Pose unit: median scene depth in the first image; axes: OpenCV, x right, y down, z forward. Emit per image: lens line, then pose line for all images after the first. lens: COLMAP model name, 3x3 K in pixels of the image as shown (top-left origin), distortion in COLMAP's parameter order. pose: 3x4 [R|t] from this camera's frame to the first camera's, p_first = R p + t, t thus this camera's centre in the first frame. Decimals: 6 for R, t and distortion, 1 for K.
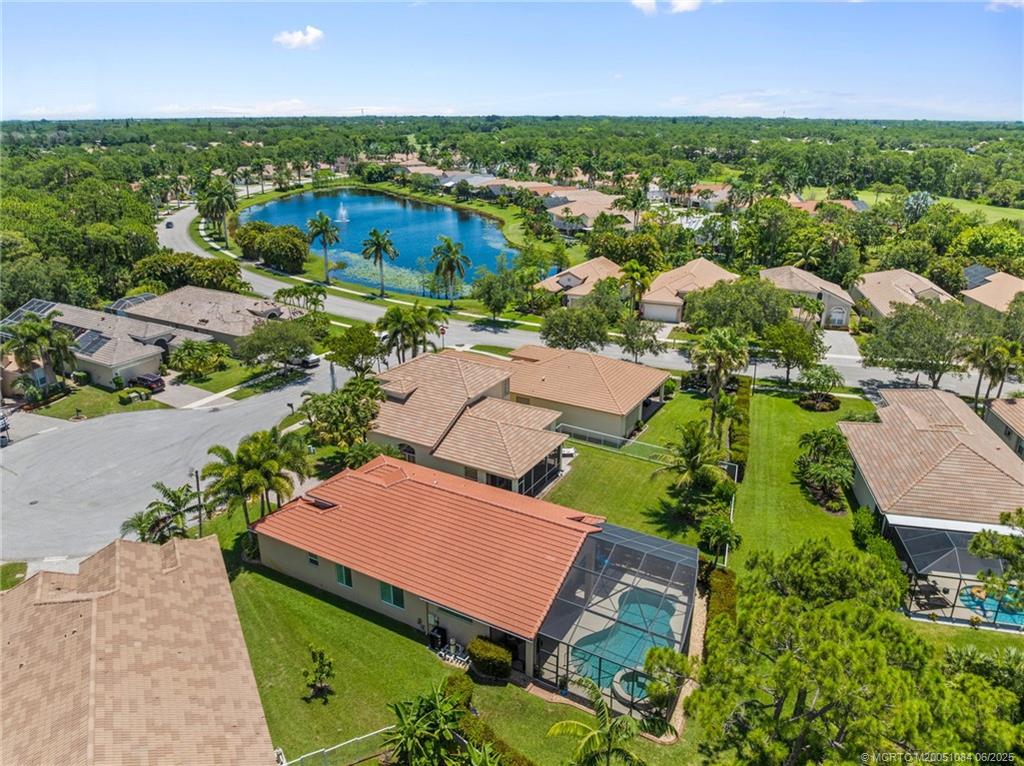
lens RADIAL K [[706.8, 0, 514.5], [0, 706.8, 385.5], [0, 0, 1]] dist [-0.049229, -0.004668]
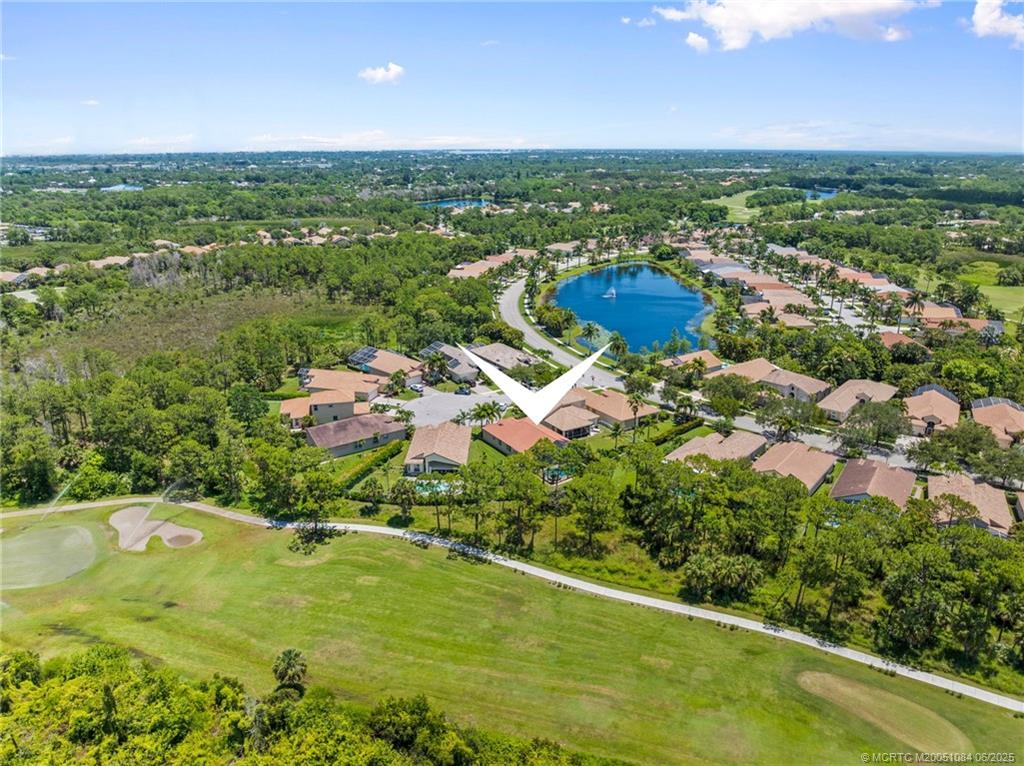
lens RADIAL K [[706.8, 0, 511.7], [0, 706.8, 382.1], [0, 0, 1]] dist [-0.049229, -0.004668]
pose [[0.876865, 0.141158, -0.459545, 0.810198], [-0.162533, 0.986678, -0.007057, -0.012430], [0.452427, 0.080879, 0.888127, -1.255514]]
